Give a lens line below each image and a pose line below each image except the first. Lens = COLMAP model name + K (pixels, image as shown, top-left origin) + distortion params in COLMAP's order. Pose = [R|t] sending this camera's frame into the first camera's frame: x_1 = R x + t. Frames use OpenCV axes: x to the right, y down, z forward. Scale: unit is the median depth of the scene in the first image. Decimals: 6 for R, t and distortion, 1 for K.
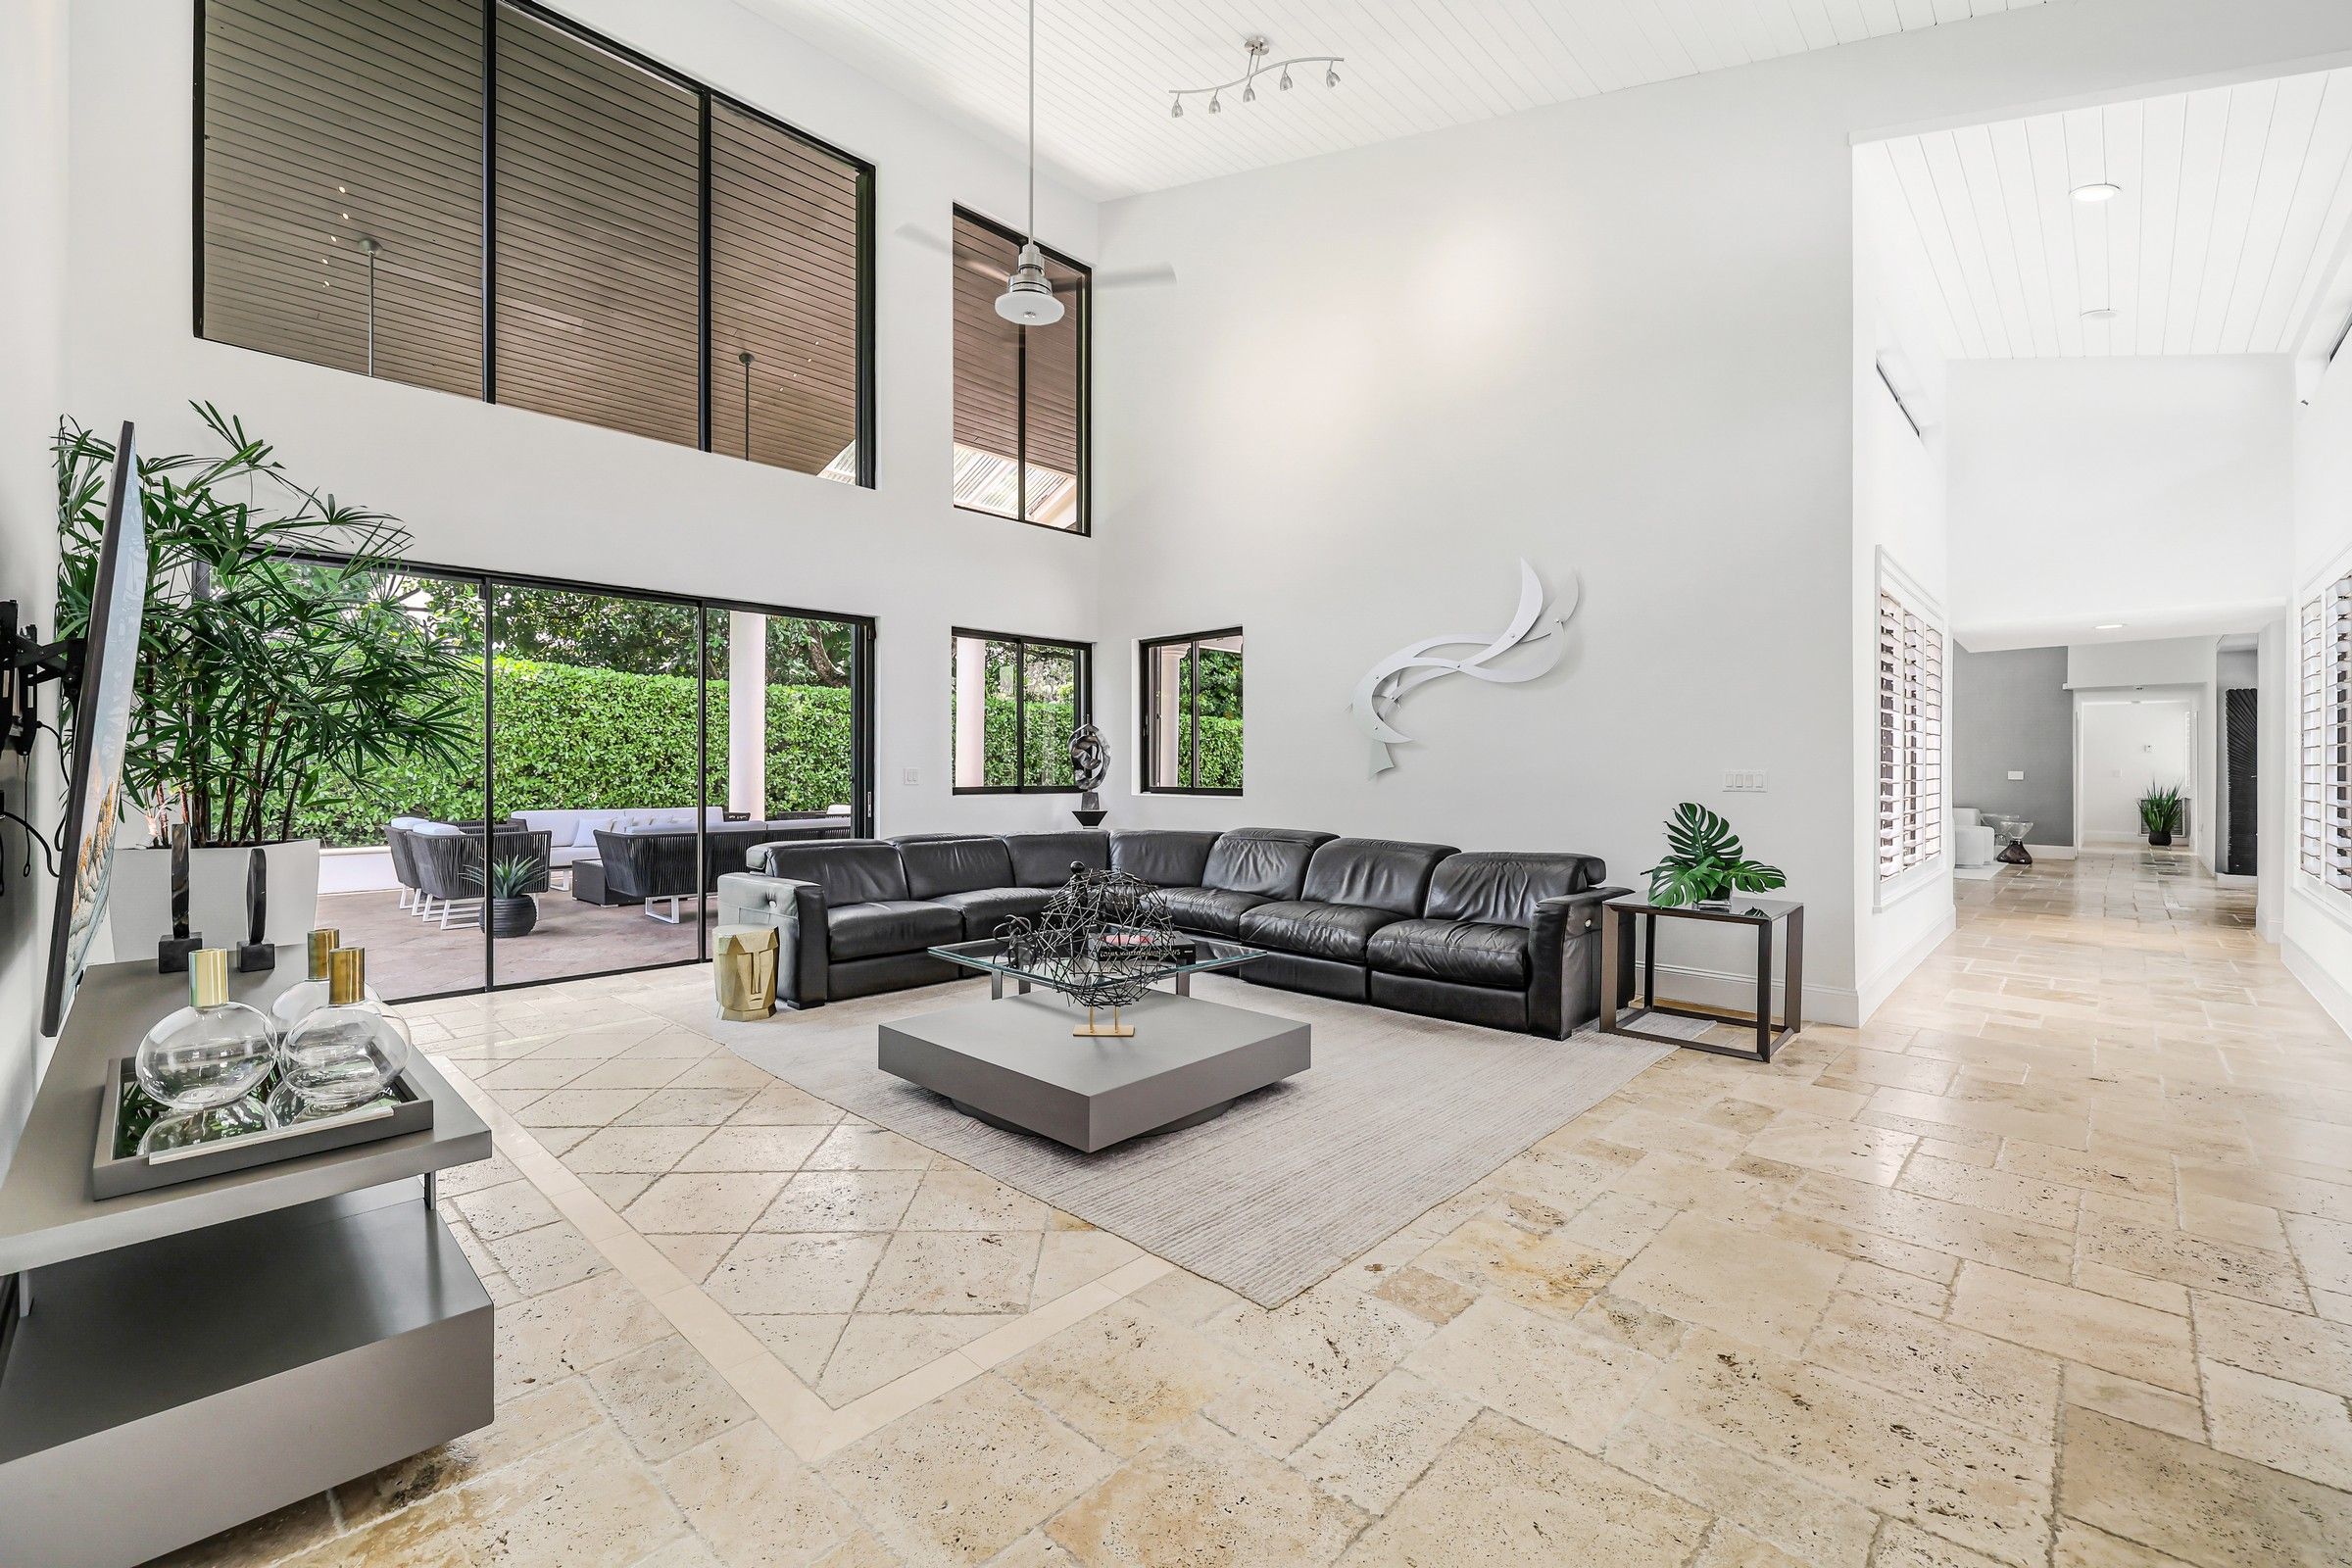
lens RADIAL K [[1004.2, 0, 1166.6], [0, 1004.2, 780.7], [0, 0, 1]] dist [-0.001018, 0.000598]
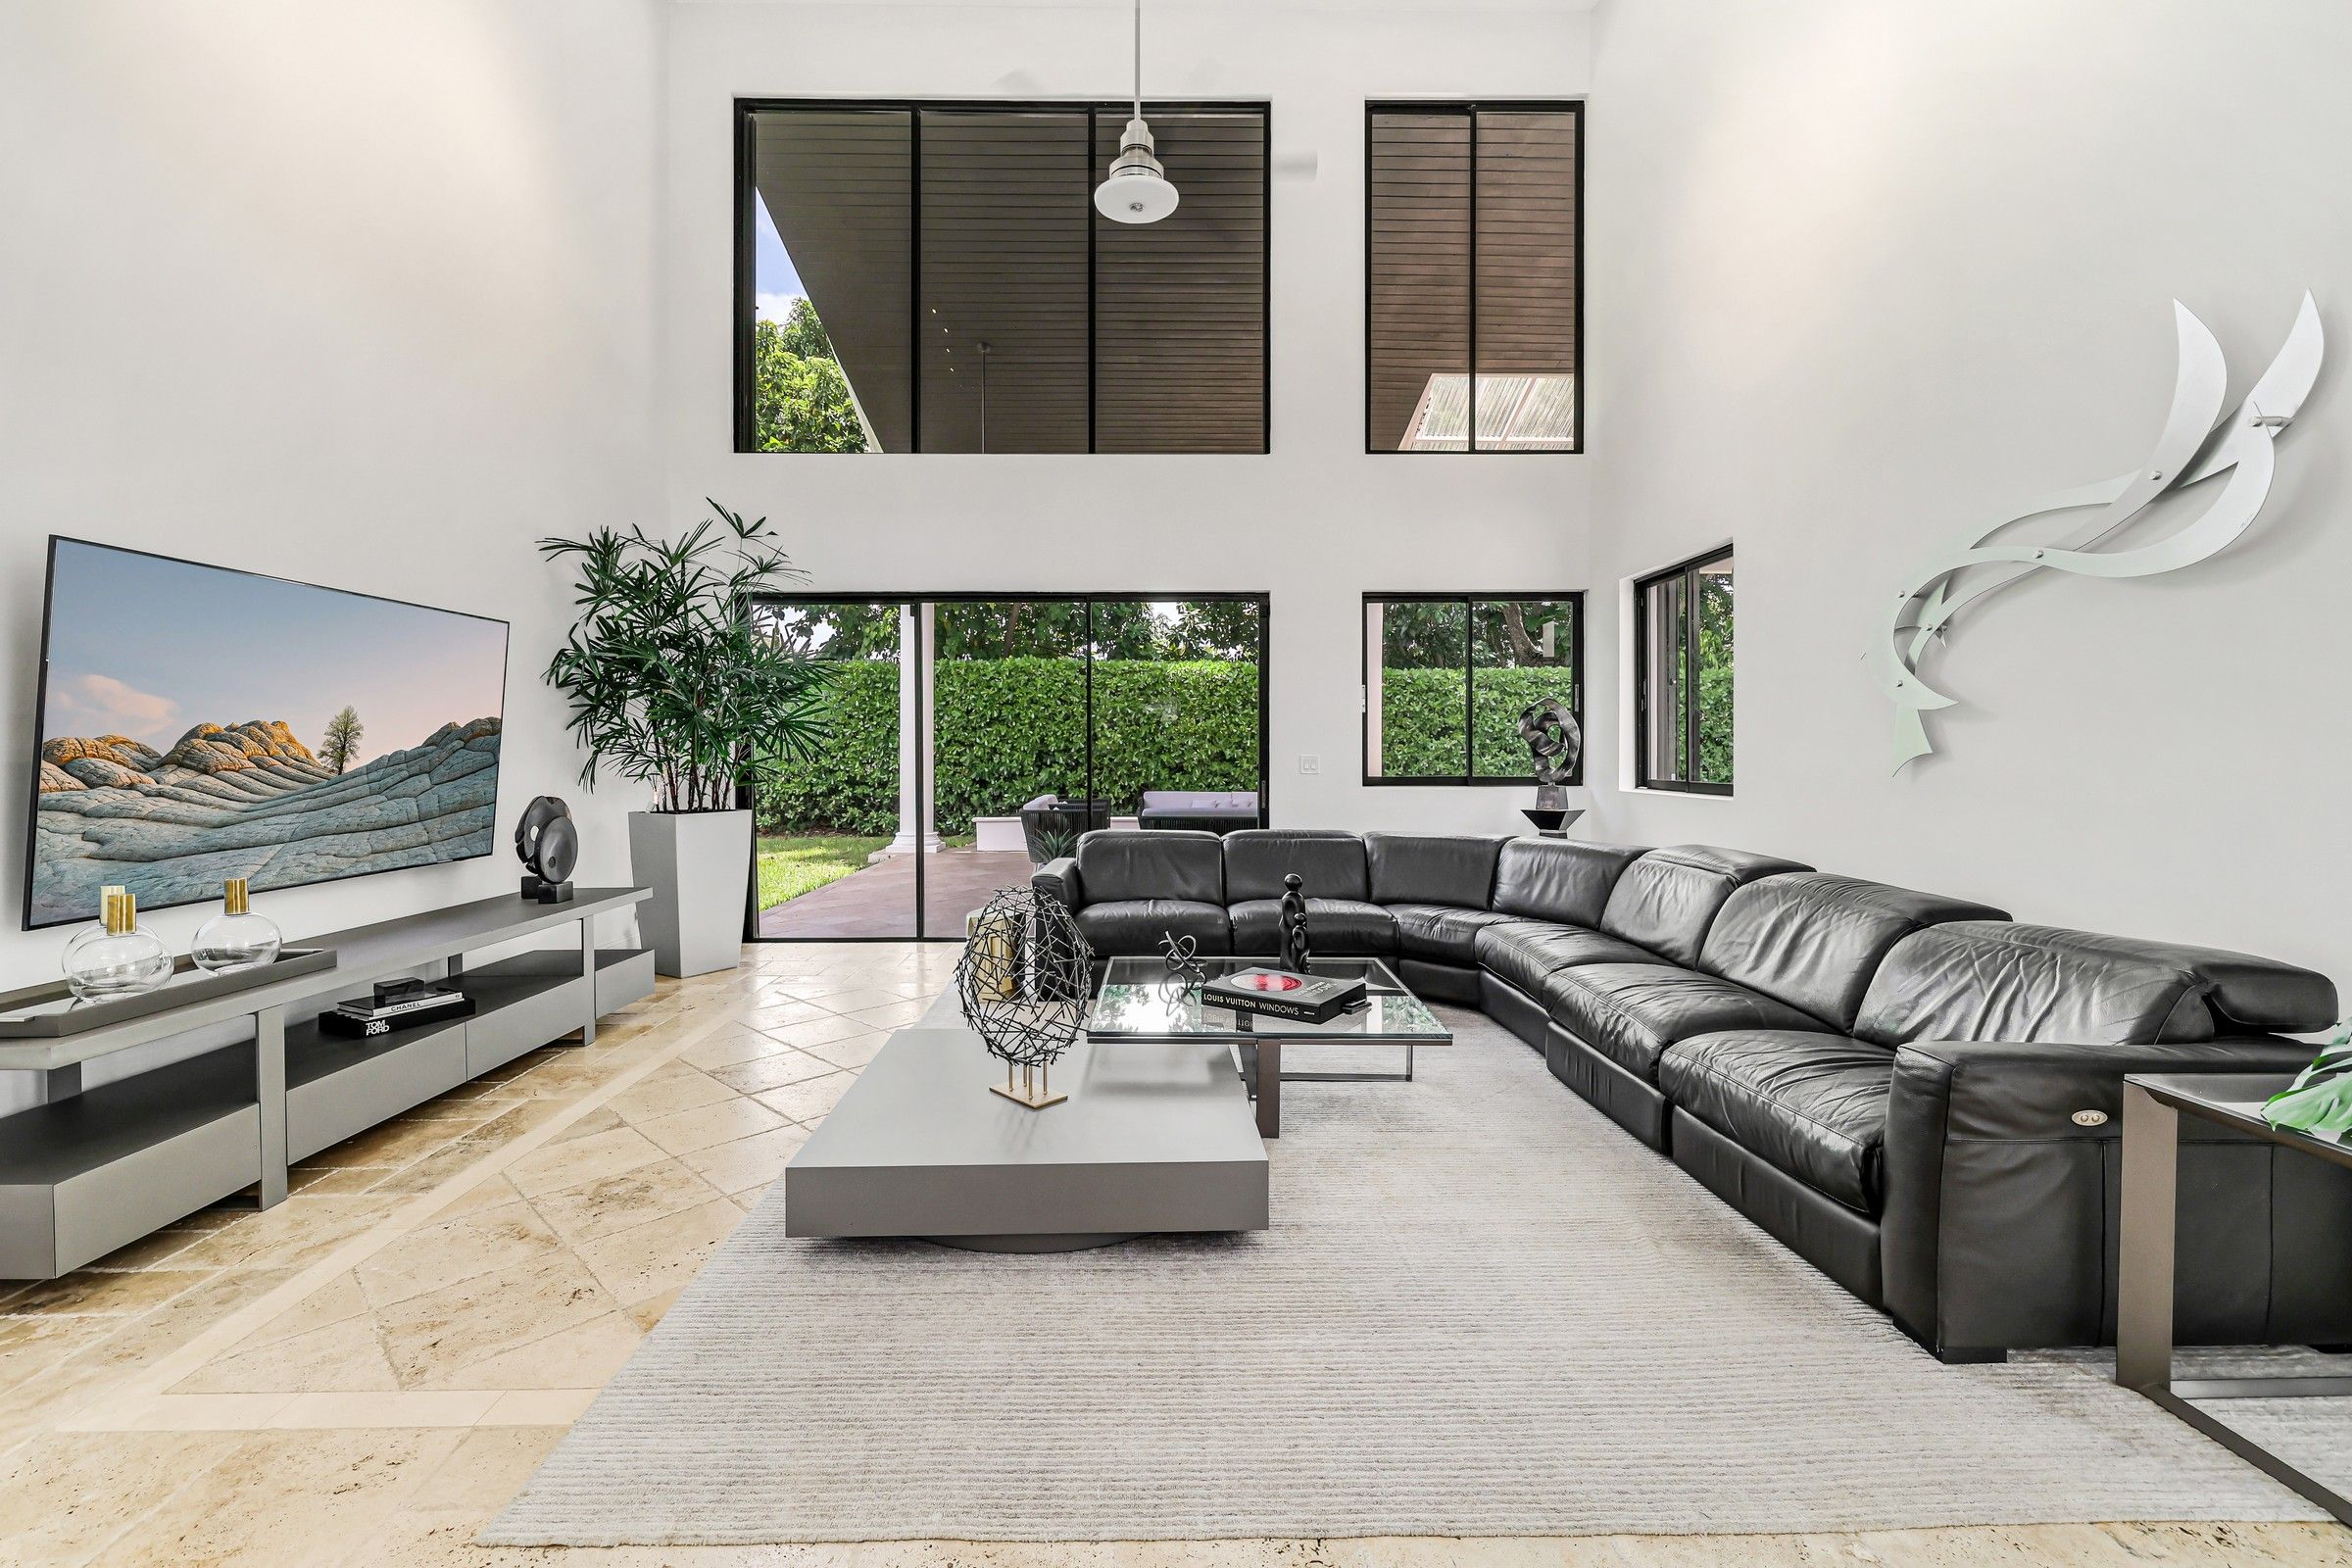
lens RADIAL K [[1004.2, 0, 1169.1], [0, 1004.2, 764.4], [0, 0, 1]] dist [-0.001018, 0.000598]
pose [[0.713136, 0.002109, -0.701023, 0.251547], [-0.003712, 0.999993, -0.000767, 0.000329], [0.701016, 0.003149, 0.713139, 0.221601]]
